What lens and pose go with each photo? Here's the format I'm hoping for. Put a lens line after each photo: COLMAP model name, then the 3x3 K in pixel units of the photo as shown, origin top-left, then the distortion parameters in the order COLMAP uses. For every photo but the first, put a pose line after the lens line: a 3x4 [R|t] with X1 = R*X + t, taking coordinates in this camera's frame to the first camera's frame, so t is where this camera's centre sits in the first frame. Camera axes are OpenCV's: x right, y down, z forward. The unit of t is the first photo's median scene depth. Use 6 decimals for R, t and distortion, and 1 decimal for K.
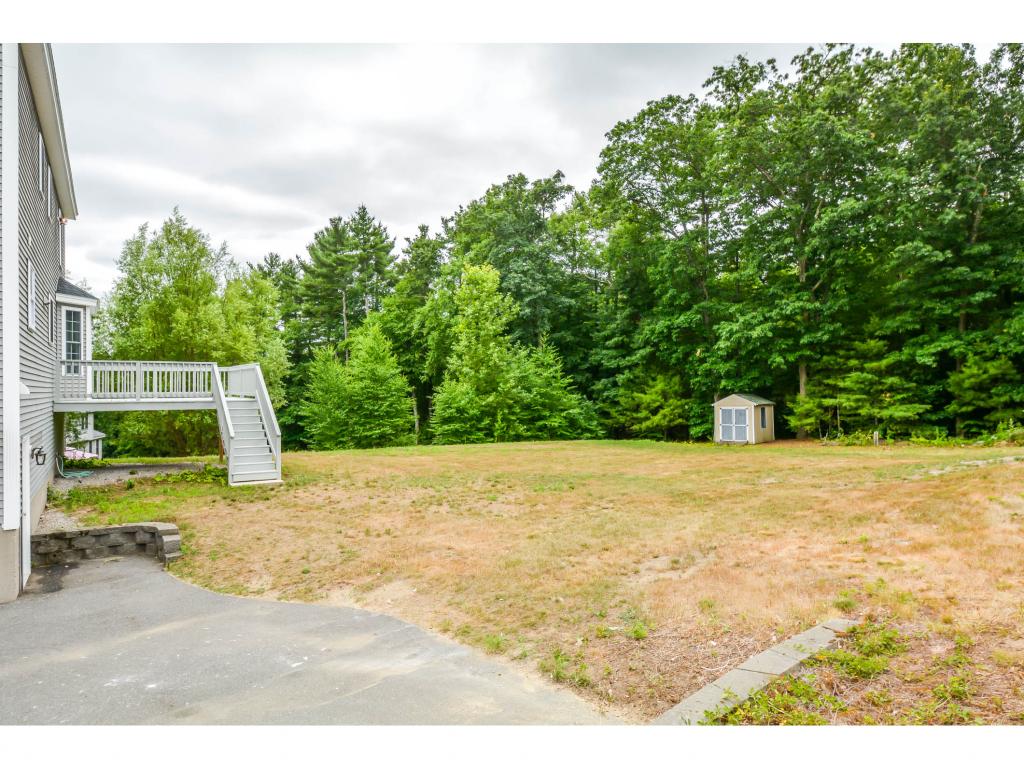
lens RADIAL K [[635.1, 0, 511.2], [0, 635.1, 375.3], [0, 0, 1]] dist [0.028435, -0.004118]
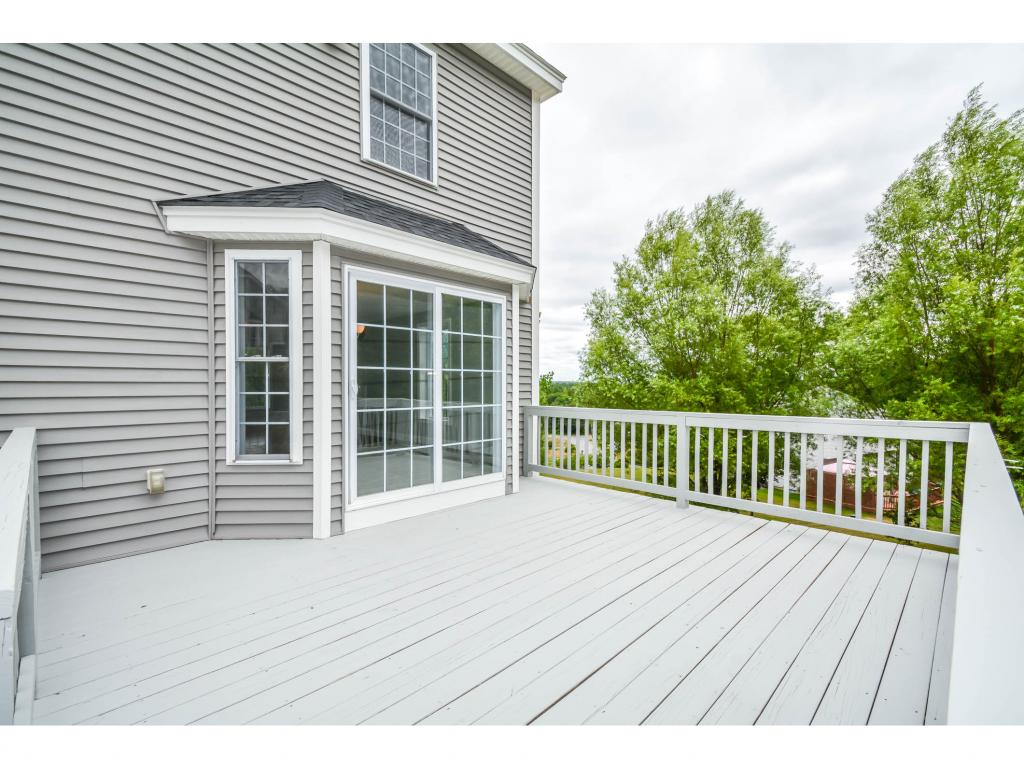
lens RADIAL K [[455.3, 0, 521.1], [0, 455.3, 390.9], [0, 0, 1]] dist [0.010413, -0.000632]
pose [[0.241811, 0.025561, -0.969987, -0.417261], [0.008210, 0.999563, 0.028387, -0.039441], [0.970289, -0.014828, 0.241496, 1.063901]]
